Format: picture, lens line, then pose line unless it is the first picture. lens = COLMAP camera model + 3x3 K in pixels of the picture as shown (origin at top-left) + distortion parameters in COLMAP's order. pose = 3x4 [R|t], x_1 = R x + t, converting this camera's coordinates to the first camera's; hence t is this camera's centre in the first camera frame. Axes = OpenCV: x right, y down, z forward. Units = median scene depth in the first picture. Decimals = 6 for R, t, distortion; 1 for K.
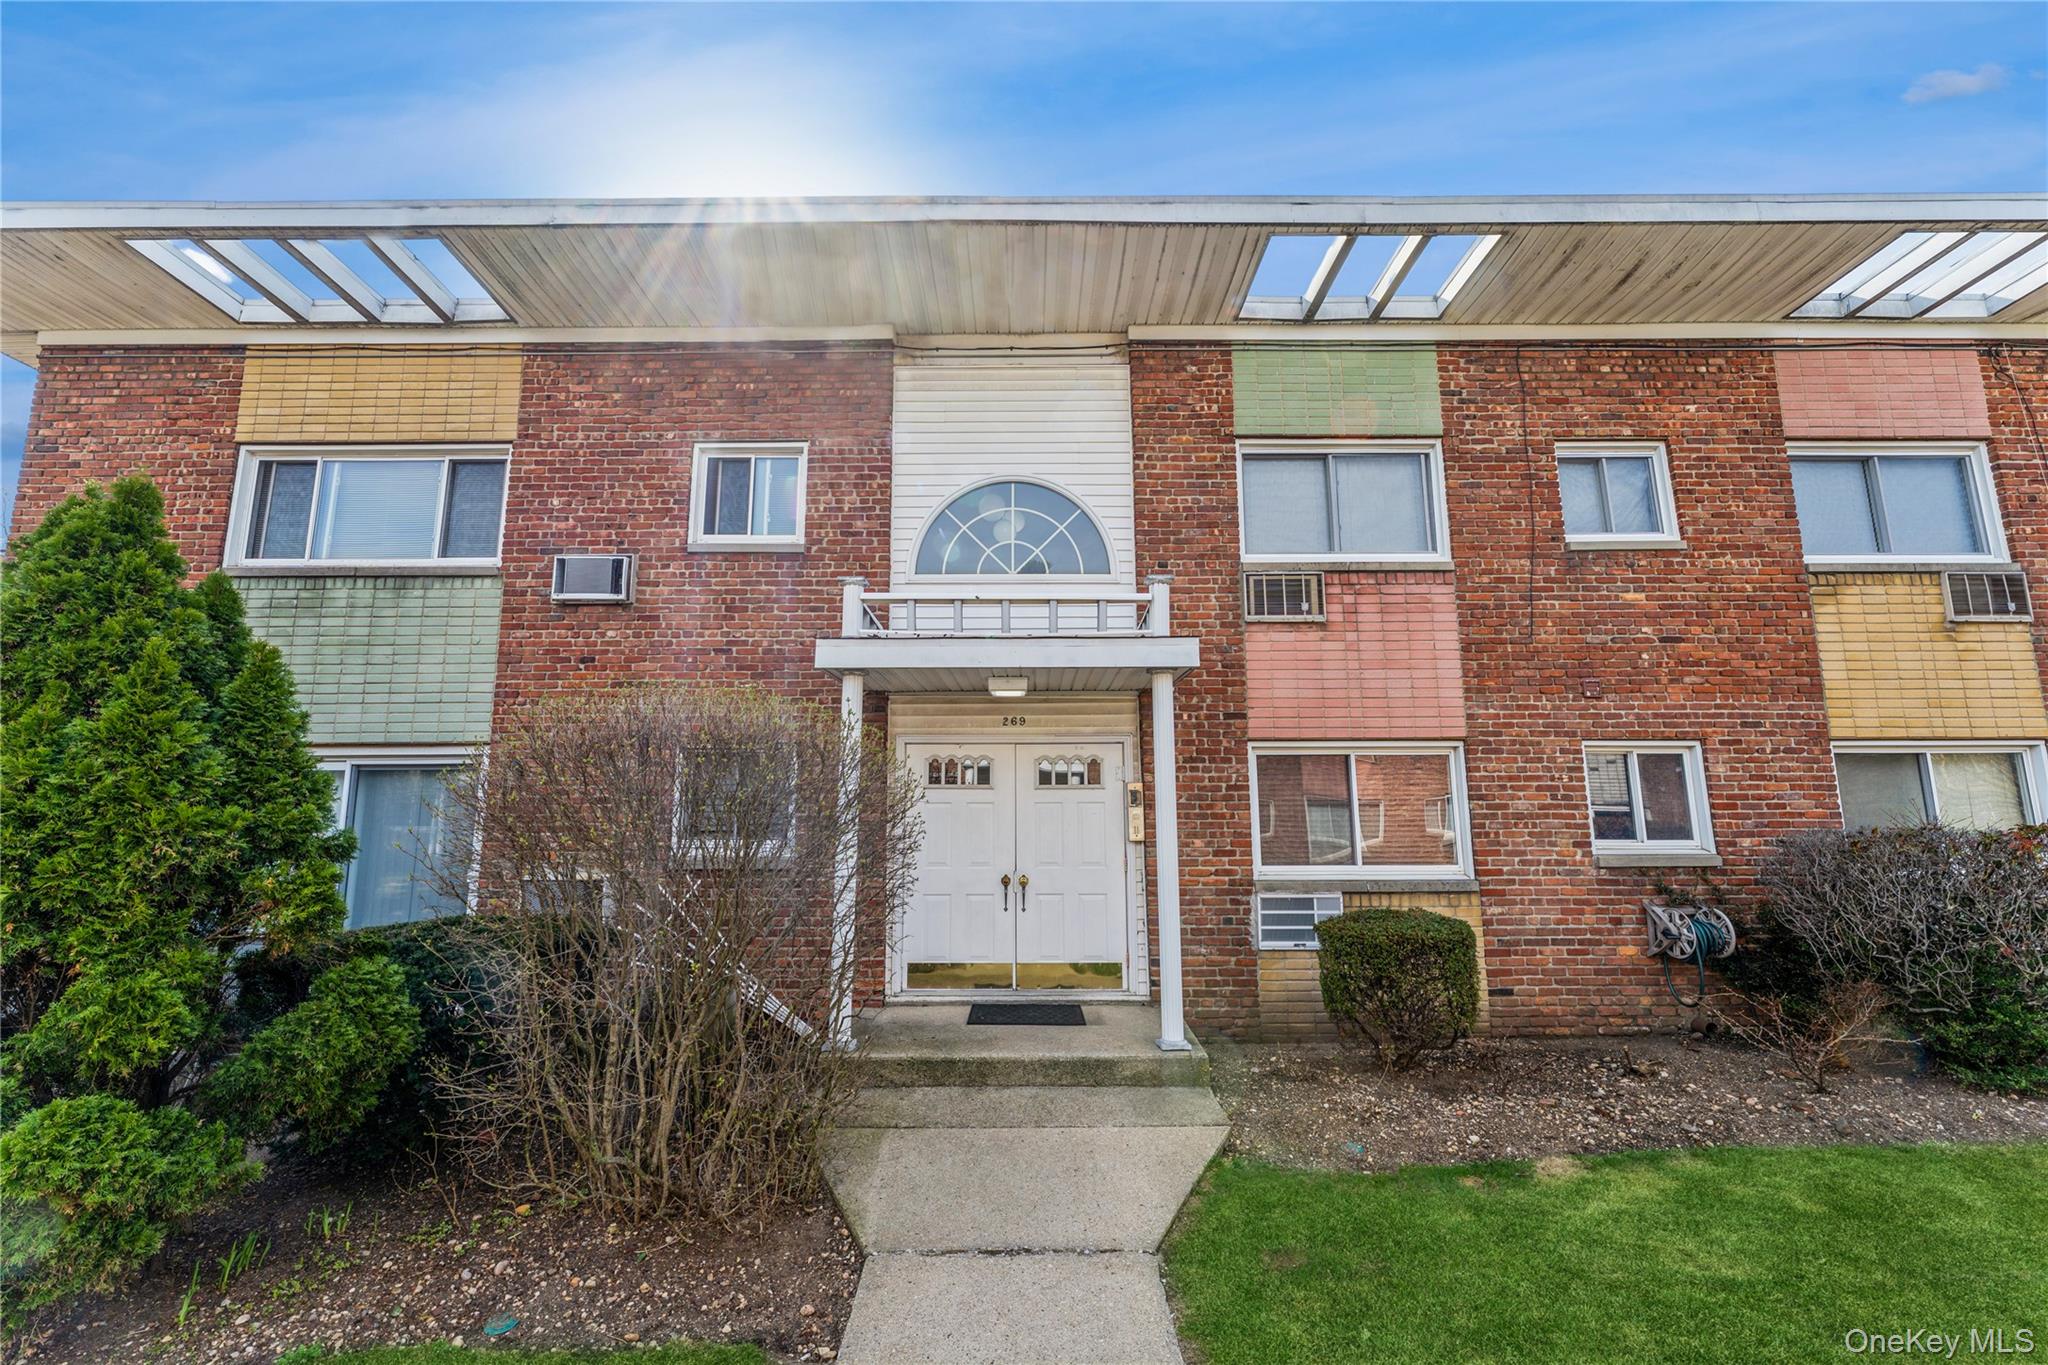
lens RADIAL K [[823.4, 0, 1026.8], [0, 823.4, 670.0], [0, 0, 1]] dist [-0.002879, -0.000024]
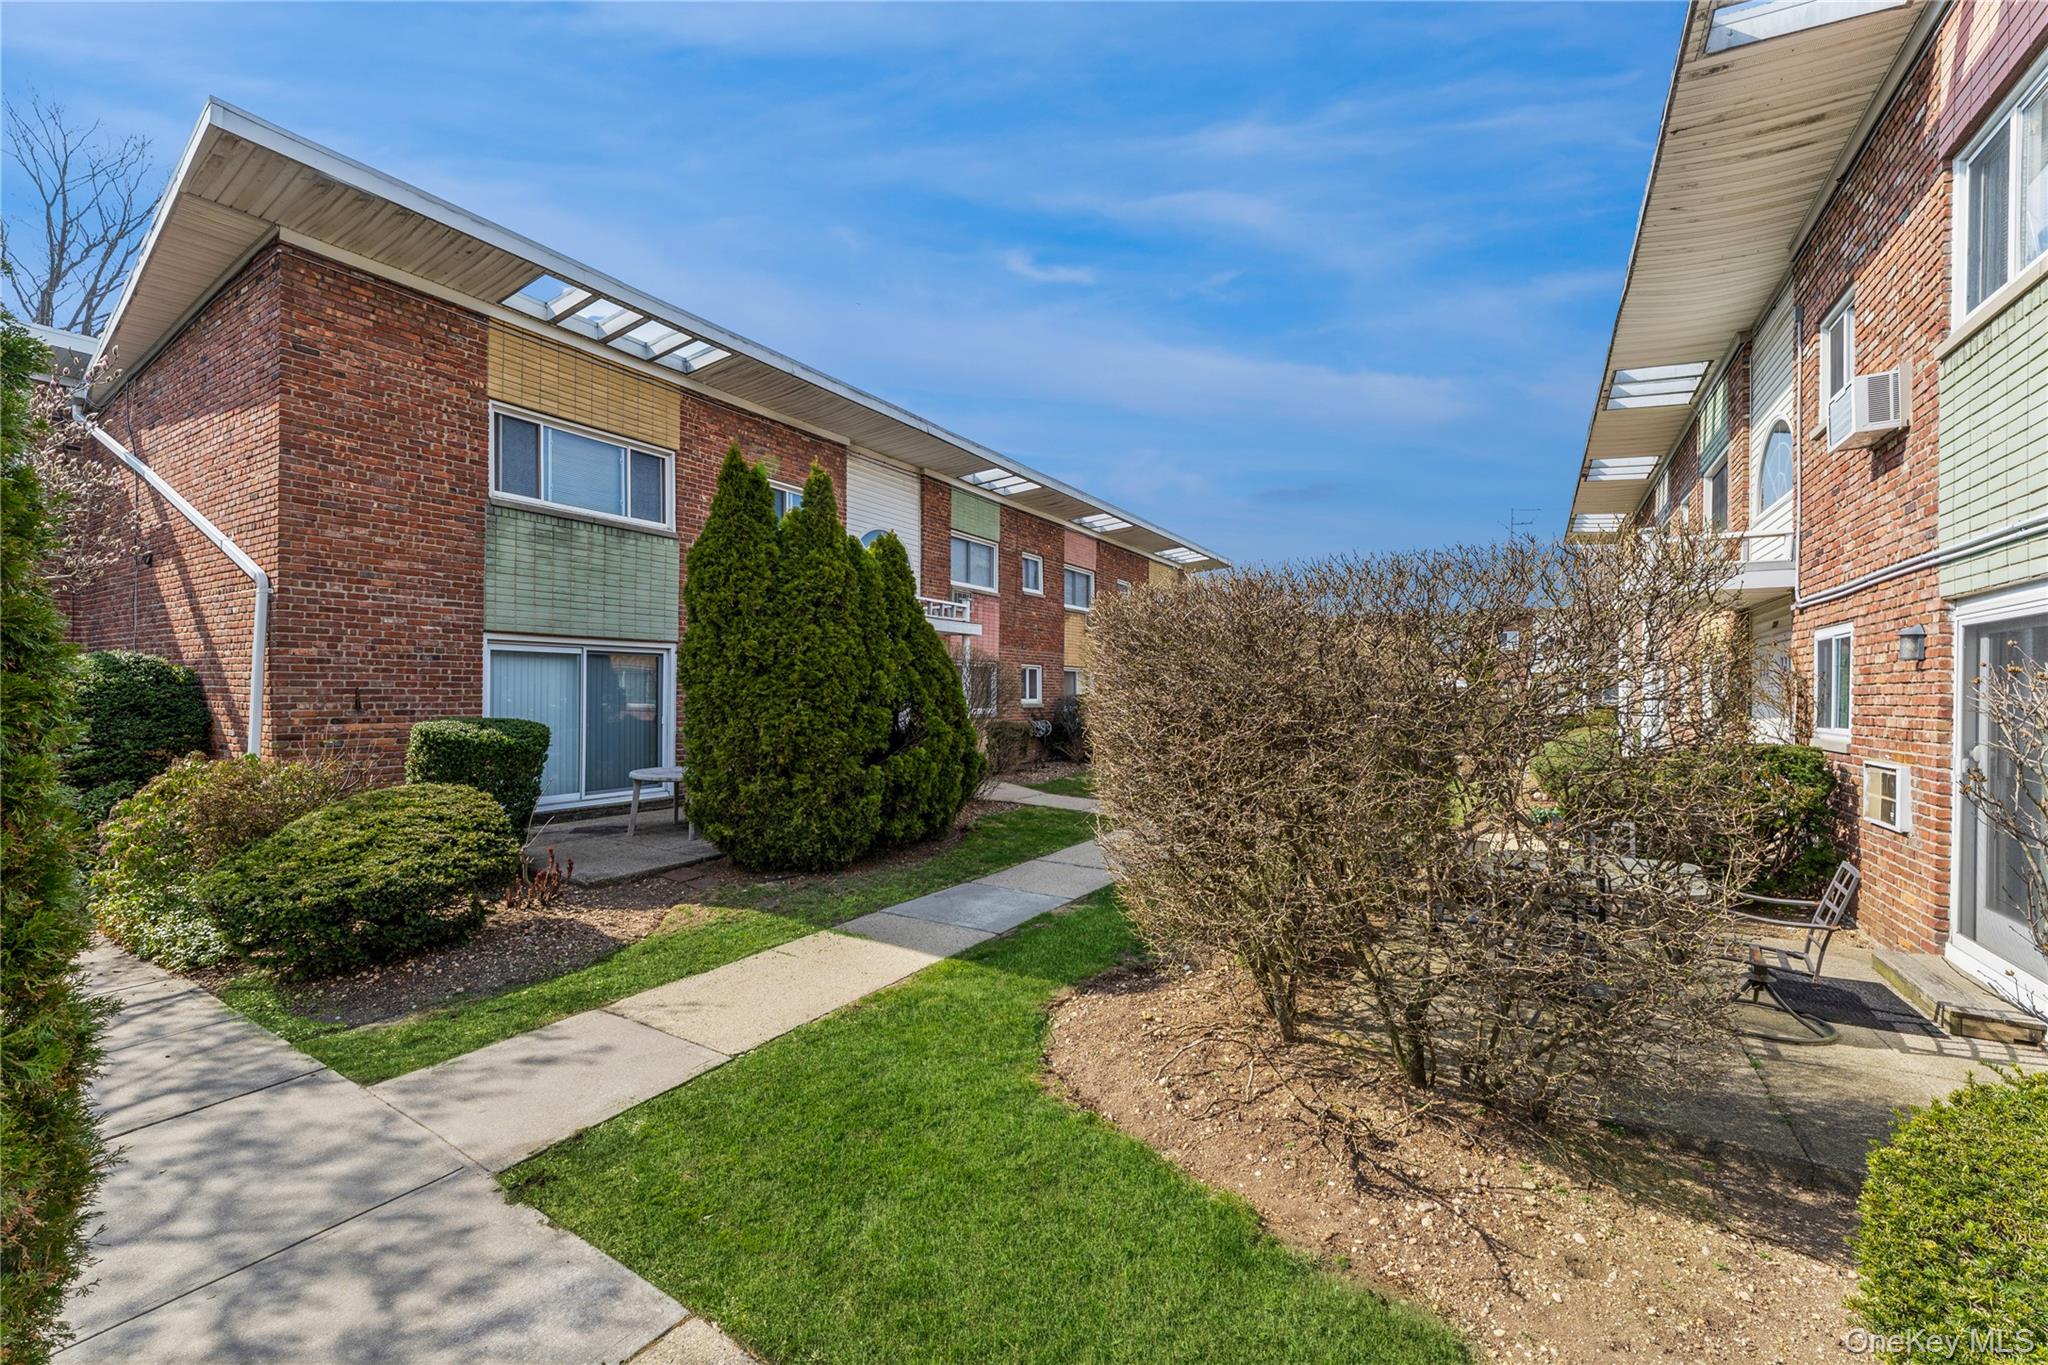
lens RADIAL K [[823.4, 0, 1023.9], [0, 823.4, 694.7], [0, 0, 1]] dist [-0.002879, -0.000024]
pose [[0.520796, 0.003638, 0.853673, -1.659493], [-0.134111, 0.987923, 0.077606, -0.028351], [-0.843081, -0.154904, 0.514994, -0.456058]]
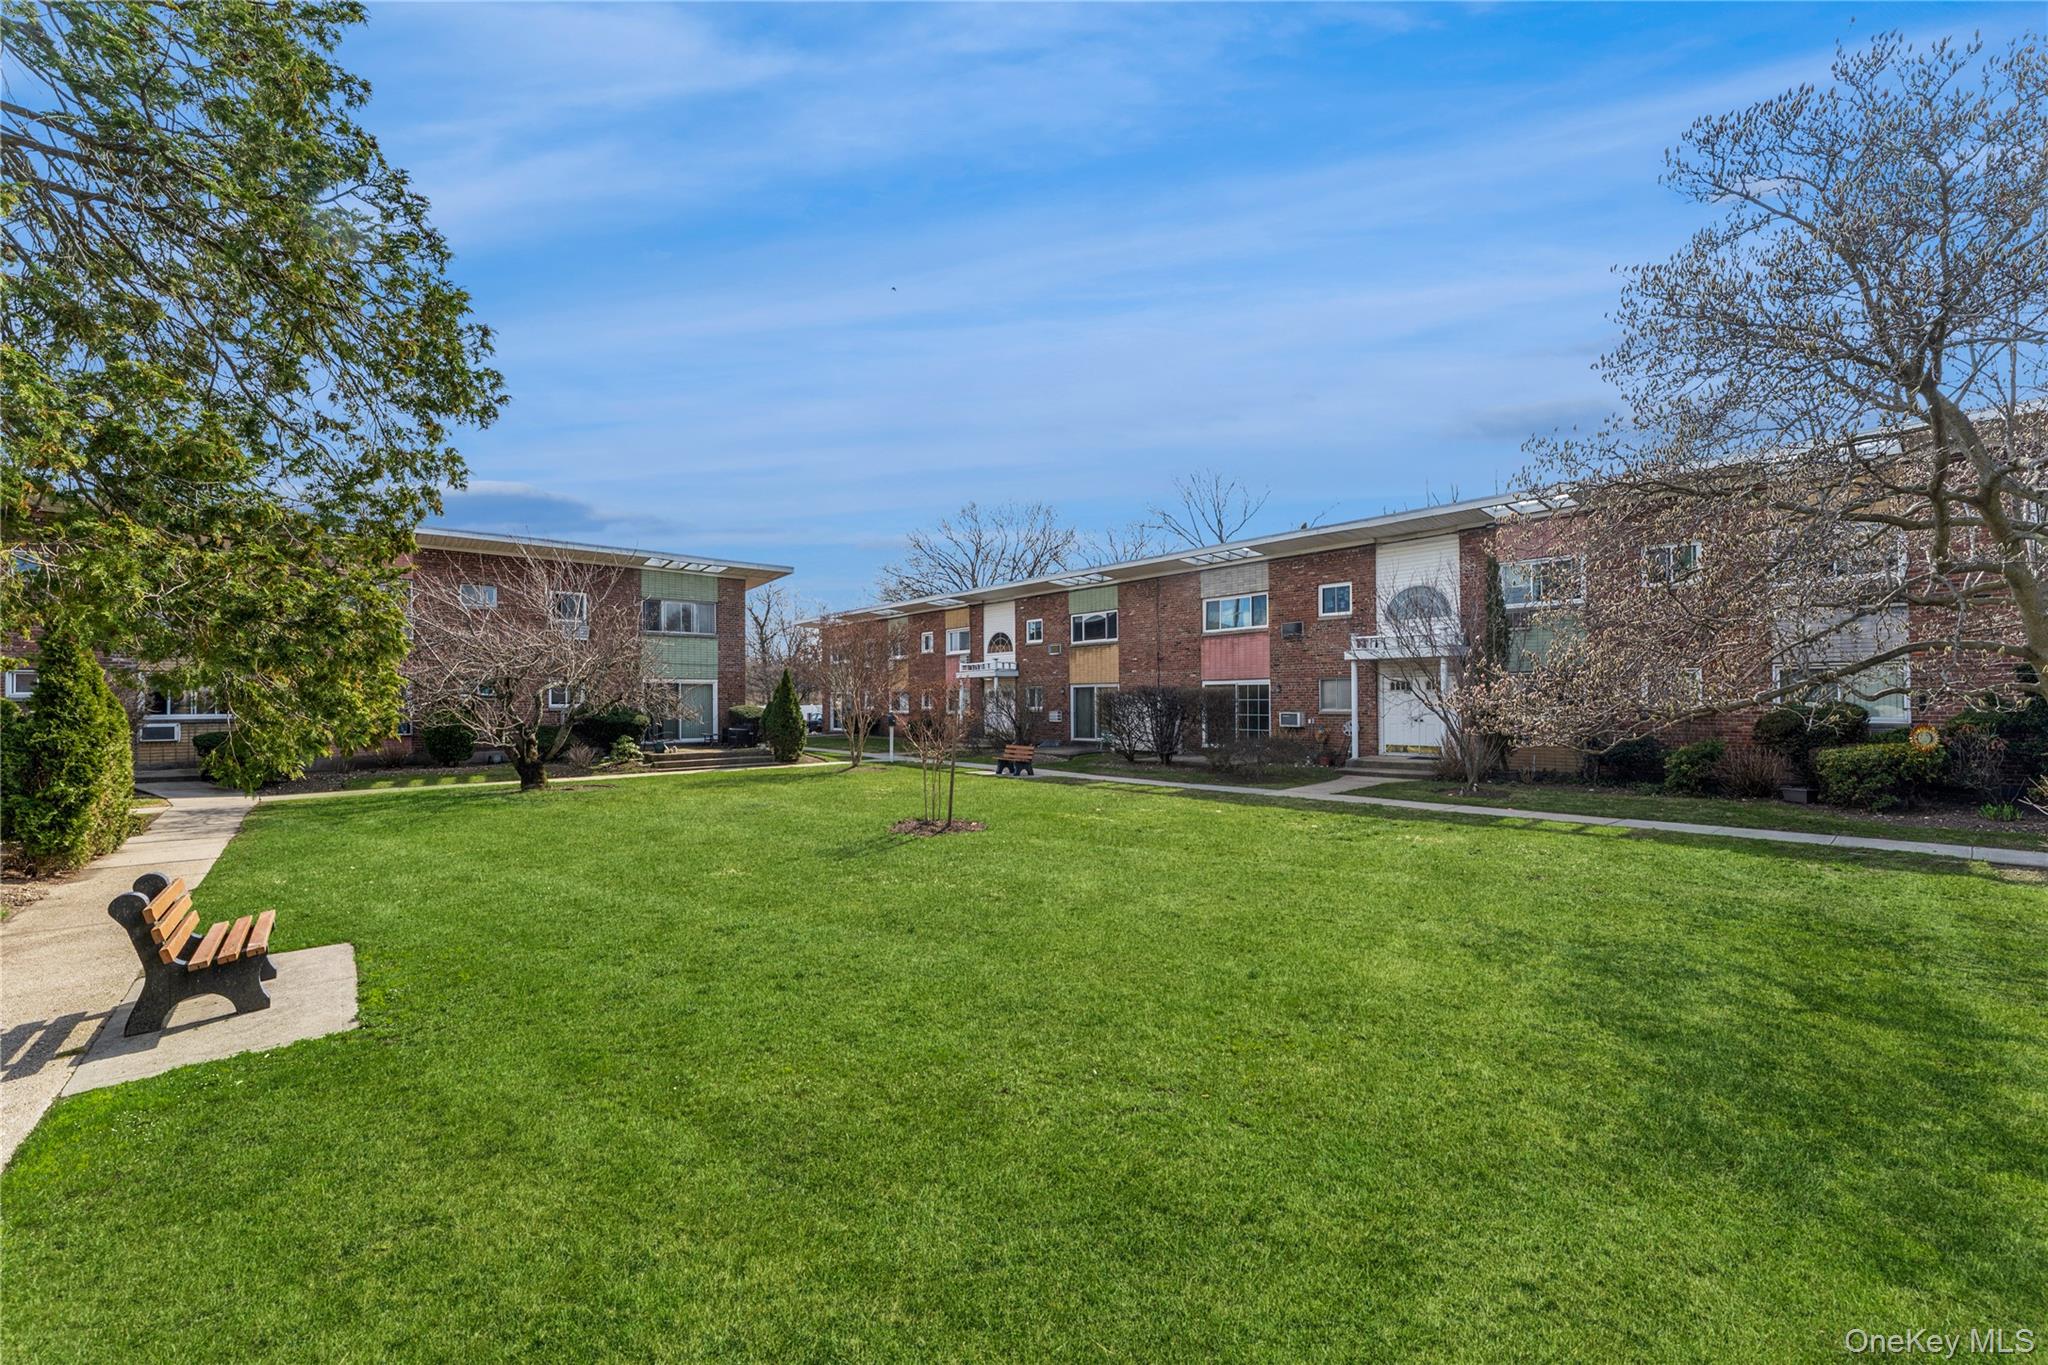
lens RADIAL K [[823.4, 0, 1024.9], [0, 823.4, 686.8], [0, 0, 1]] dist [-0.002879, -0.000024]
pose [[0.642929, -0.000459, -0.765926, 1.363308], [0.117202, 0.988282, 0.097789, -0.341396], [0.756906, -0.152639, 0.635449, -2.019197]]
